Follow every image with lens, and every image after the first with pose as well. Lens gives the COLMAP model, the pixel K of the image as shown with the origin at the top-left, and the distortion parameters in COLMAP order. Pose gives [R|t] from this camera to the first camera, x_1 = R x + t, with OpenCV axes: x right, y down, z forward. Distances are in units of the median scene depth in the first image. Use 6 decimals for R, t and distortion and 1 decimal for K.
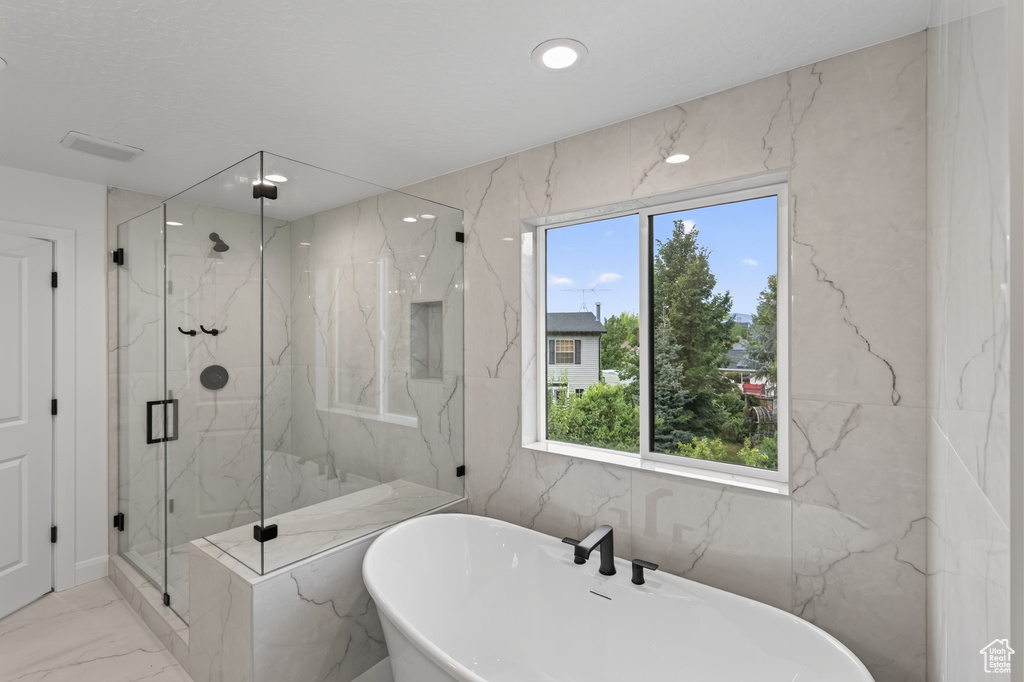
lens RADIAL K [[463.5, 0, 514.7], [0, 463.5, 333.8], [0, 0, 1]] dist [0.000721, -0.000241]
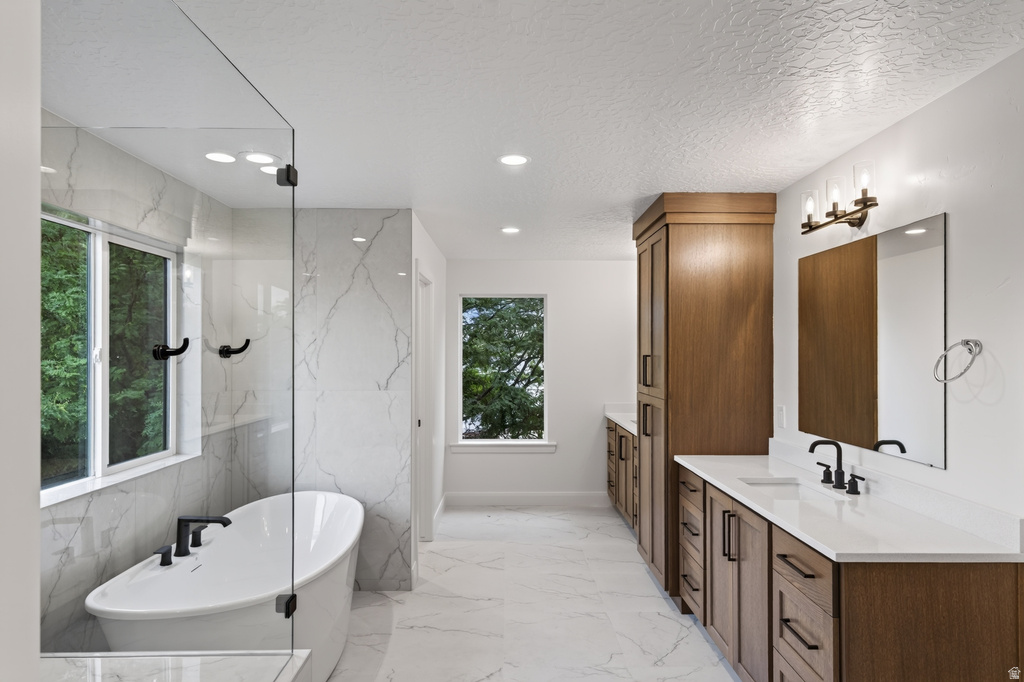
lens RADIAL K [[585.4, 0, 511.1], [0, 585.4, 348.2], [0, 0, 1]] dist [0.006127, -0.000096]
pose [[-0.608191, 0.011702, 0.793704, -1.358705], [0.001819, 0.999909, -0.013349, 0.005576], [-0.793789, -0.006675, -0.608157, 1.118441]]
